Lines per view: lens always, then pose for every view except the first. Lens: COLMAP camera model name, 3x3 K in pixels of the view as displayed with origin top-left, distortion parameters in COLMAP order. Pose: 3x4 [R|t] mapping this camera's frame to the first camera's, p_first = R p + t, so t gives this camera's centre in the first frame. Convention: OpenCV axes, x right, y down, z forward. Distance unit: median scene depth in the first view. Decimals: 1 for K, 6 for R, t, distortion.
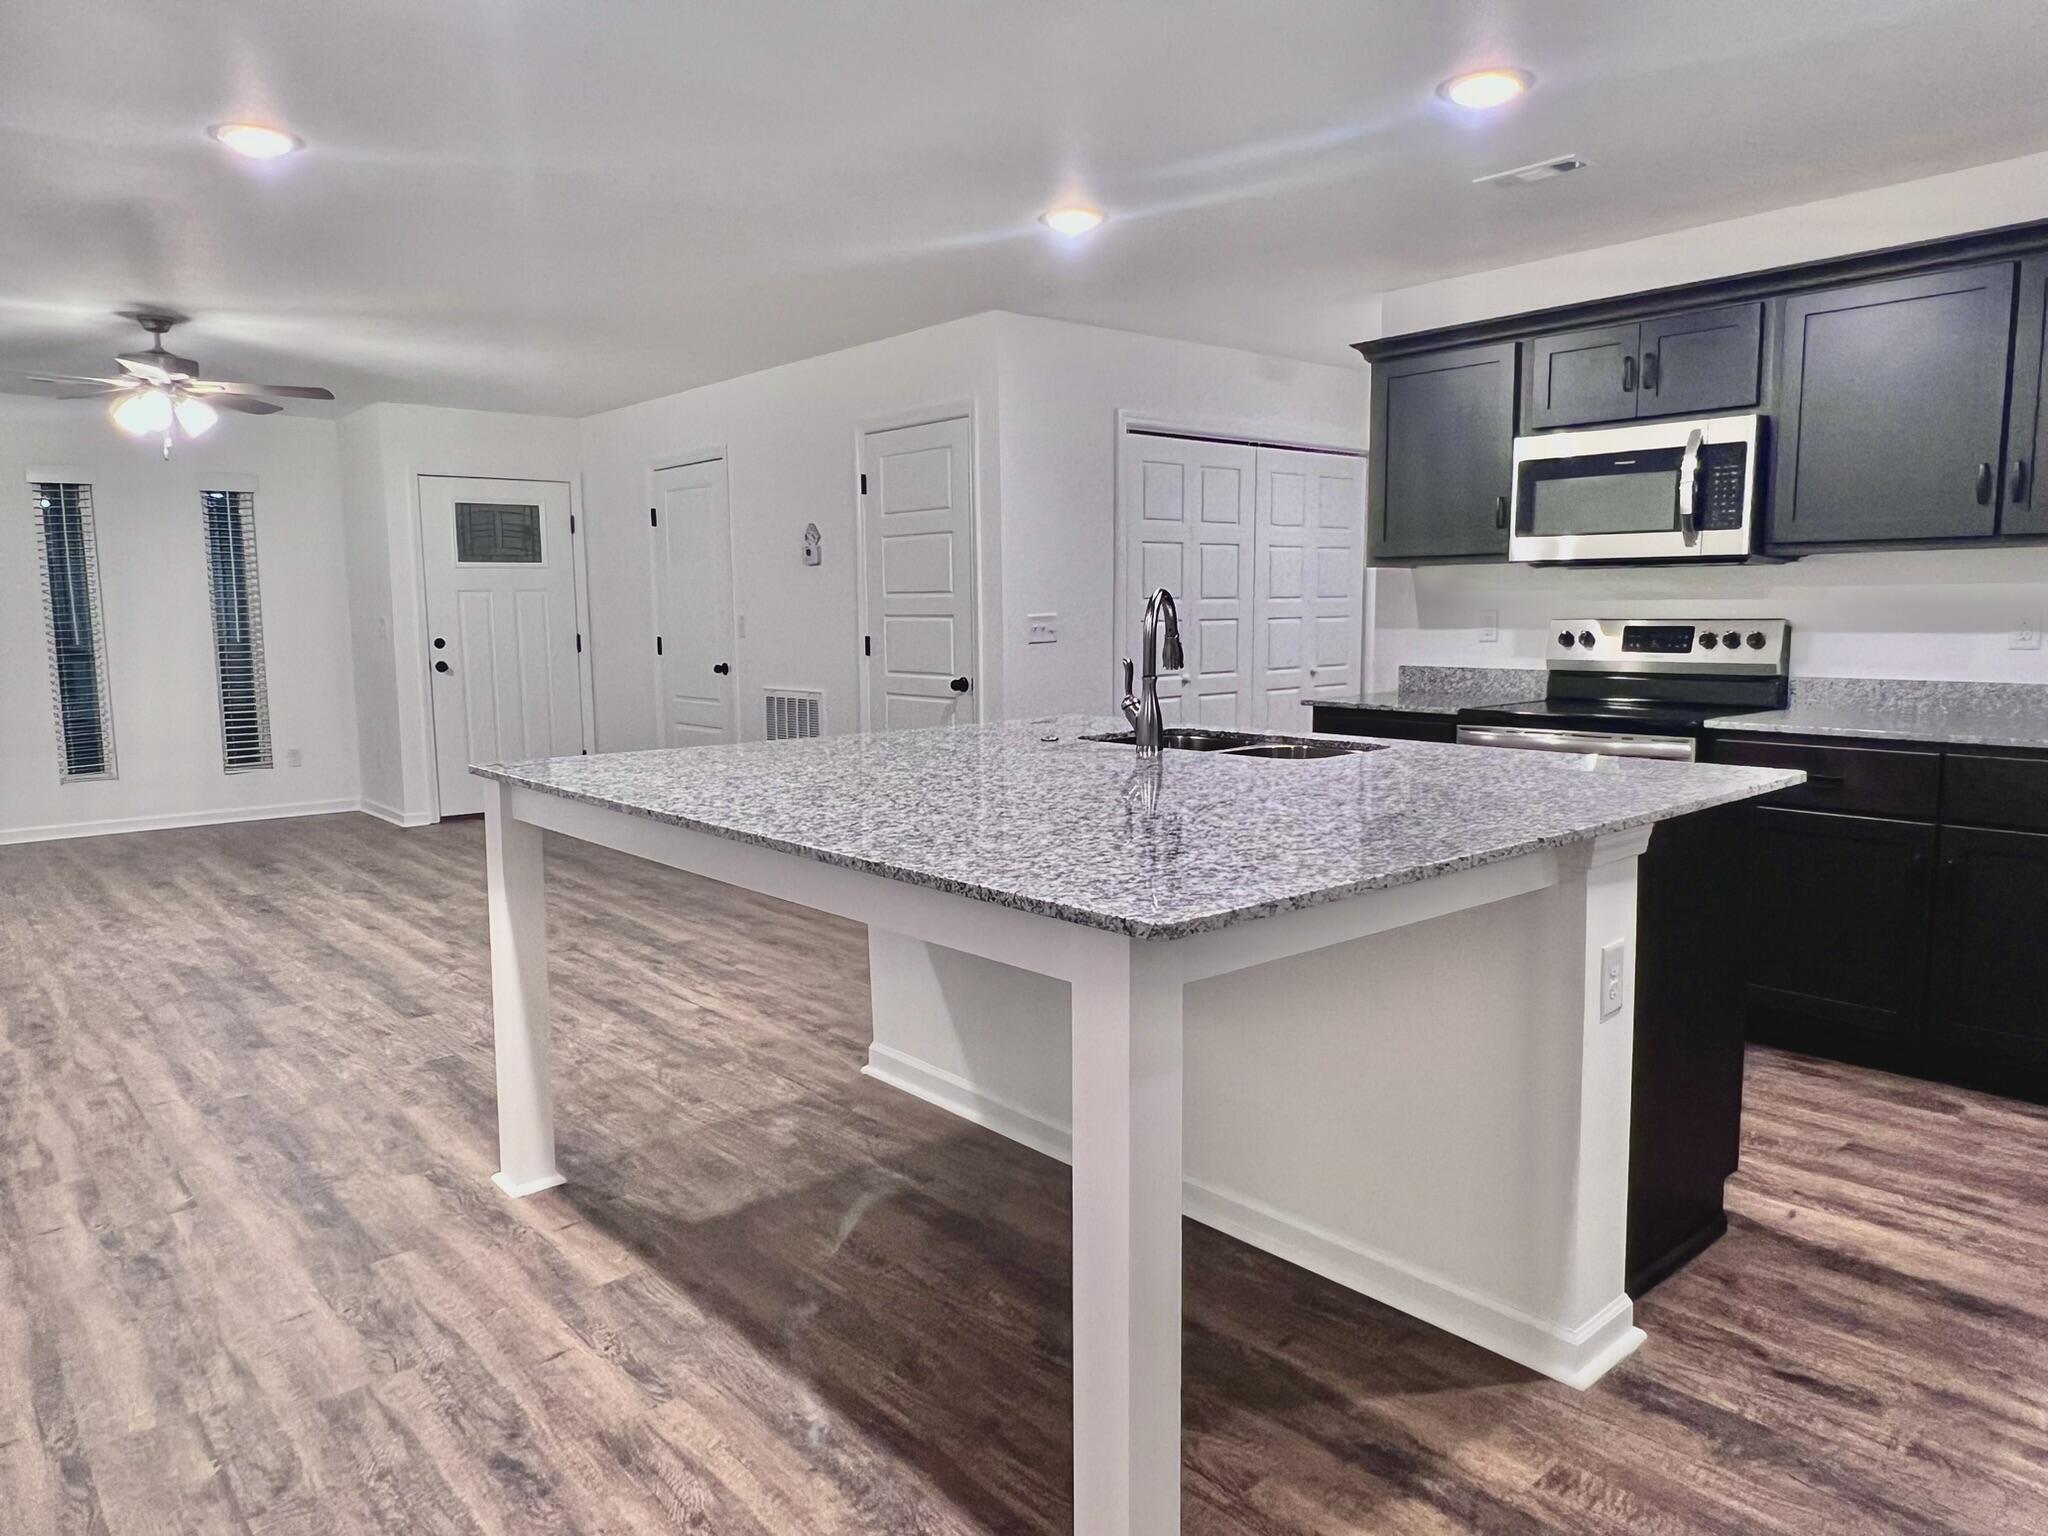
lens RADIAL K [[1355.4, 0, 1008.0], [0, 1355.4, 769.7], [0, 0, 1]] dist [0.002853, -0.003167]
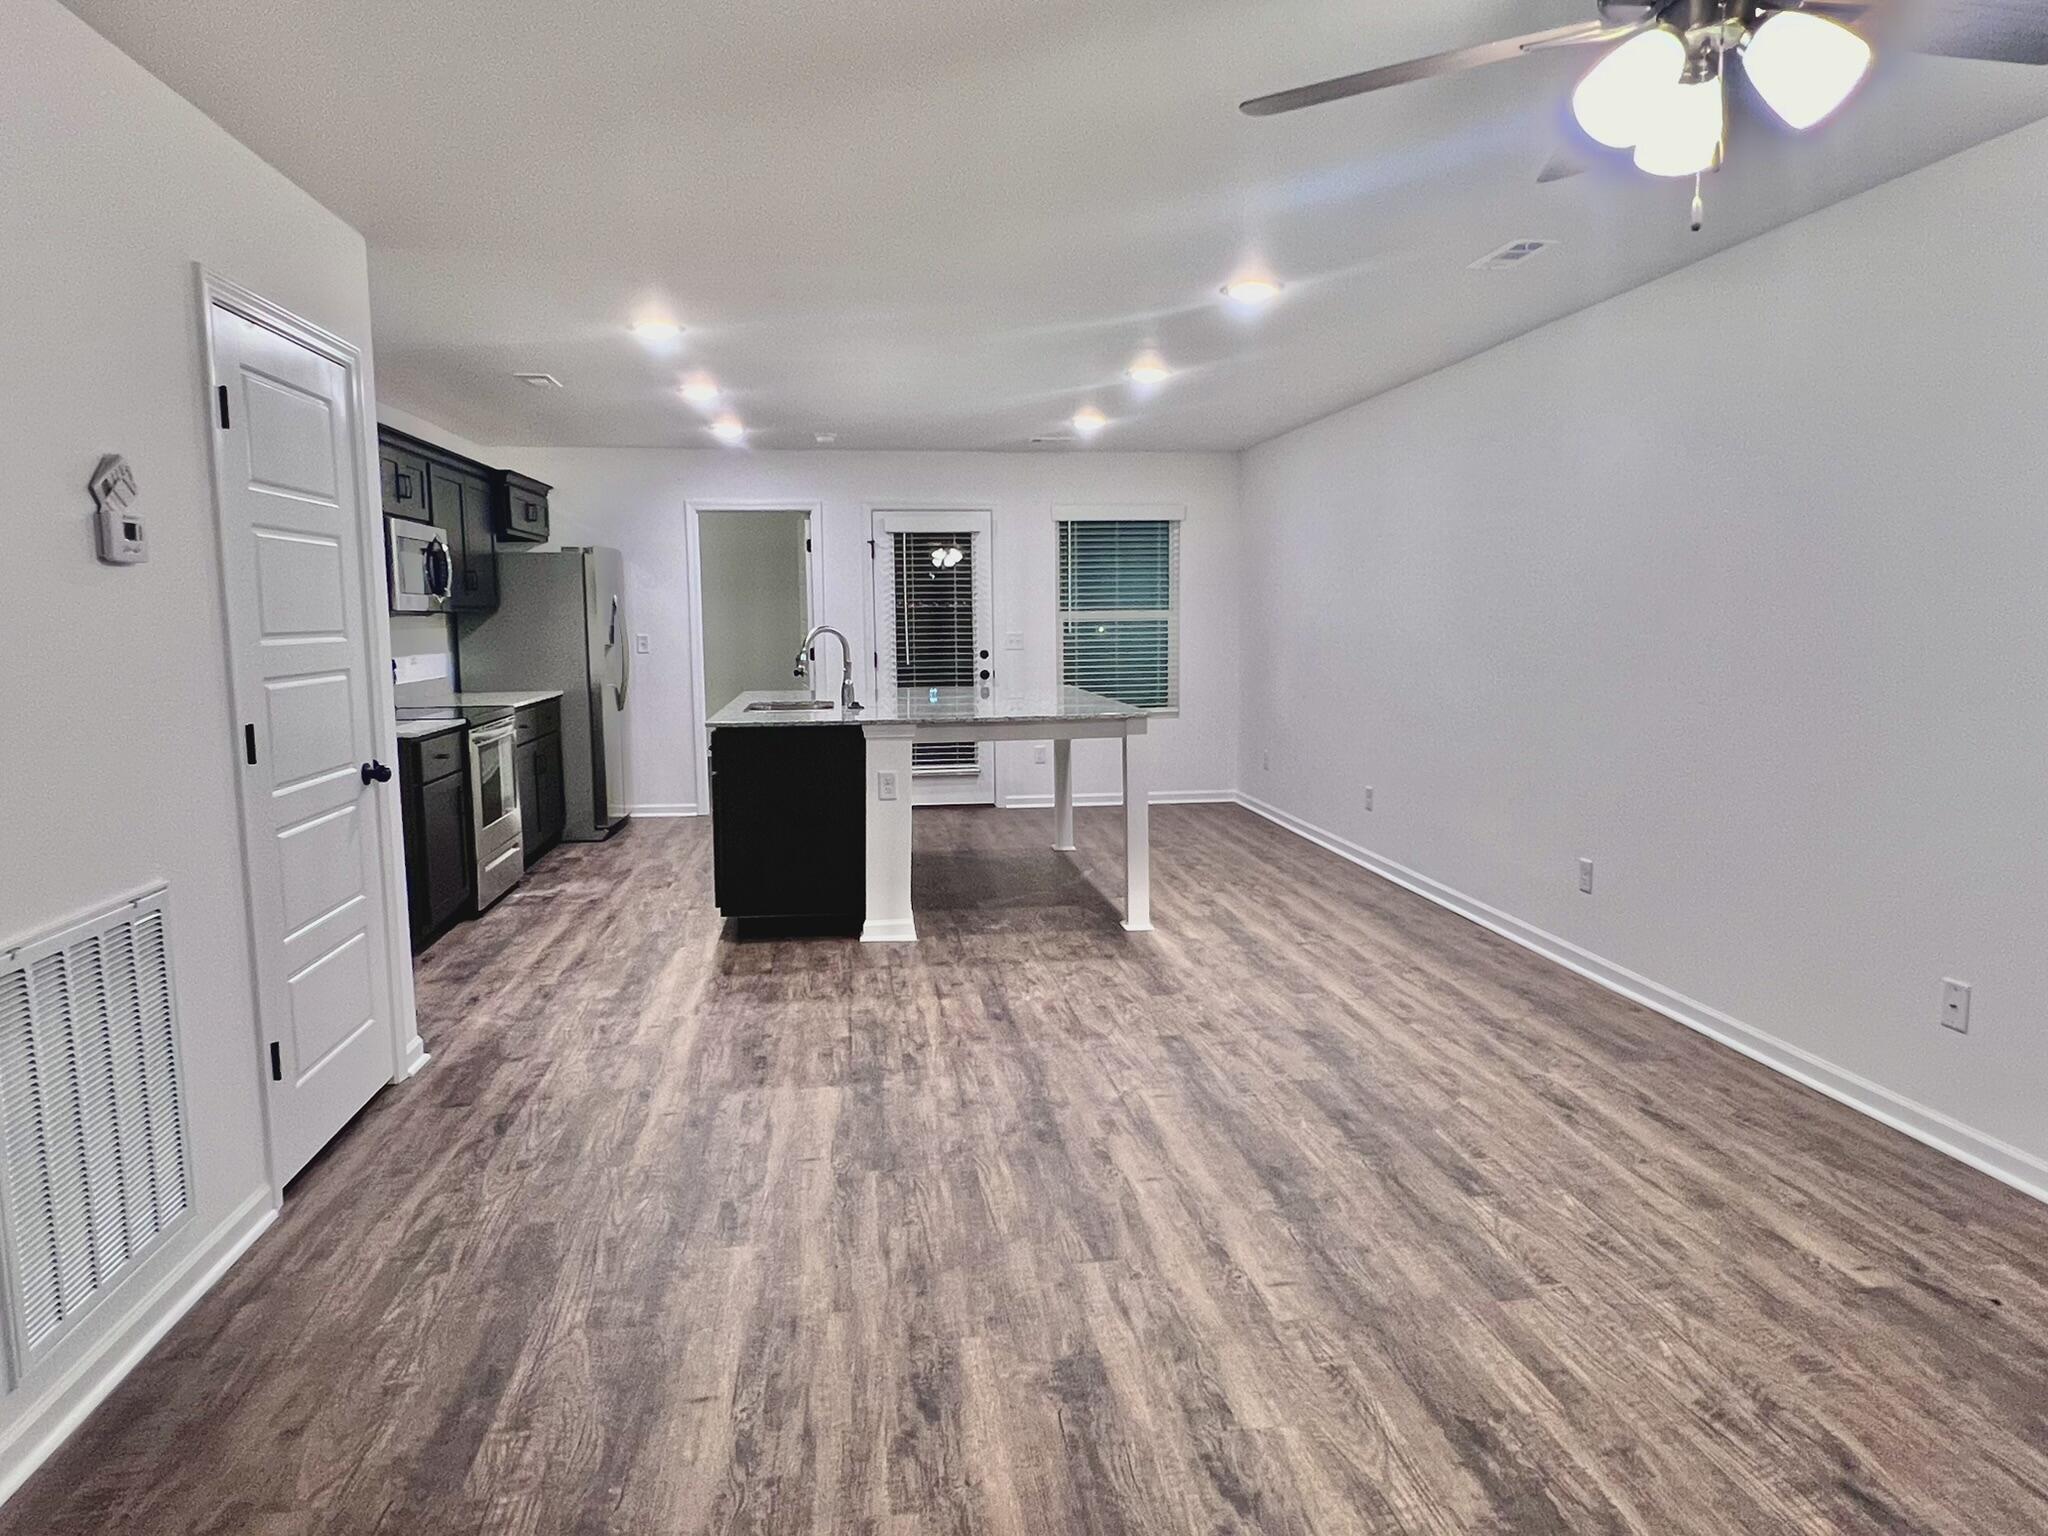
lens RADIAL K [[1276.5, 0, 1007.9], [0, 1276.5, 770.1], [0, 0, 1]] dist [0.000339, -0.000197]
pose [[-0.832021, -0.048885, 0.552585, -0.955007], [0.087437, 0.972102, 0.217651, -0.259775], [-0.547809, 0.229407, -0.804536, 2.008961]]
